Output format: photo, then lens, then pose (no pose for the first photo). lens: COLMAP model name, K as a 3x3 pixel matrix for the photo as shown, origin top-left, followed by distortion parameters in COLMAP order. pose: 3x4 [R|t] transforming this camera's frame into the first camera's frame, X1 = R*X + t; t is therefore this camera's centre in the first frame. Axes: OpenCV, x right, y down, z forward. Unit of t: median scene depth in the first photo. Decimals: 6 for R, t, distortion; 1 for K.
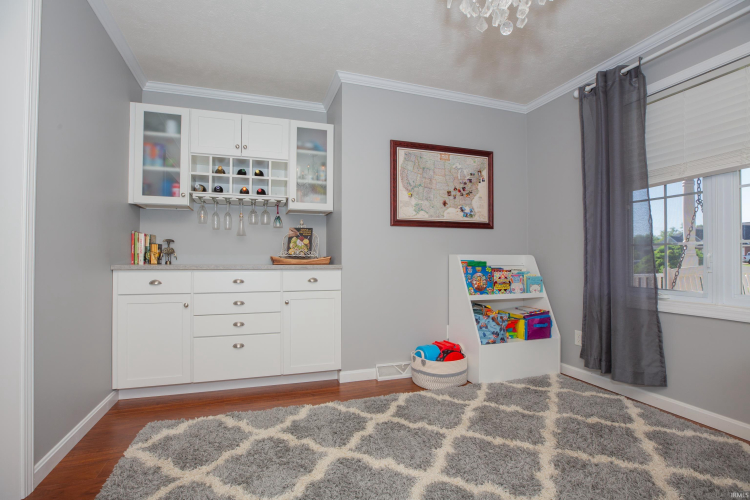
lens RADIAL K [[357.1, 0, 375.0], [0, 357.1, 250.0], [0, 0, 1]] dist [-0.022771, 0.000145]
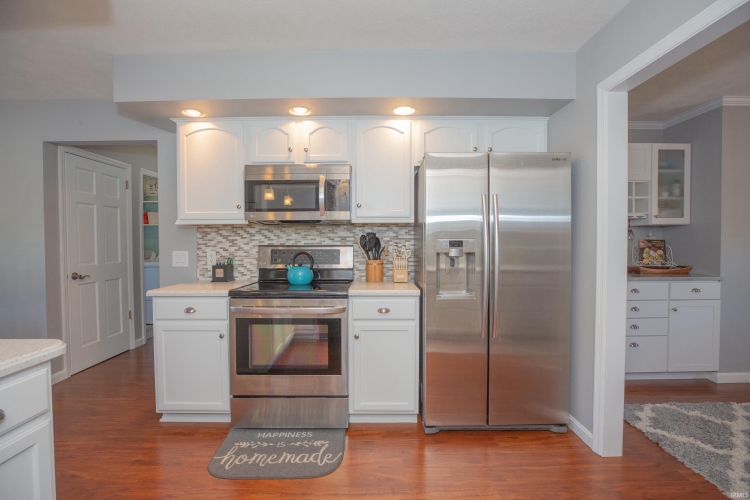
lens RADIAL K [[345.3, 0, 373.5], [0, 345.3, 247.4], [0, 0, 1]] dist [-0.044634, 0.013704]
pose [[0.950024, 0.003748, -0.312153, -0.749320], [0.009038, 0.999179, 0.039503, -0.093208], [0.312045, -0.040350, 0.949210, -0.283923]]
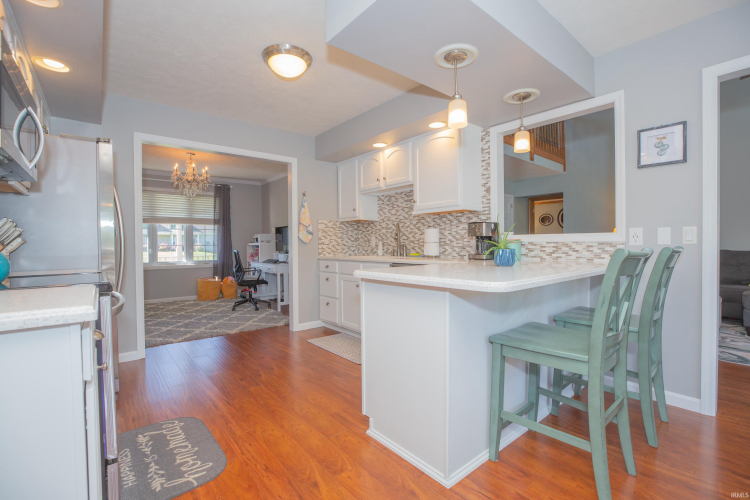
lens RADIAL K [[345.3, 0, 373.5], [0, 345.3, 247.4], [0, 0, 1]] dist [-0.044634, 0.013704]
pose [[-0.354023, -0.008265, 0.935200, -1.827937], [-0.010221, 0.999935, 0.004968, -0.026353], [-0.935181, -0.007800, -0.354084, 0.161925]]
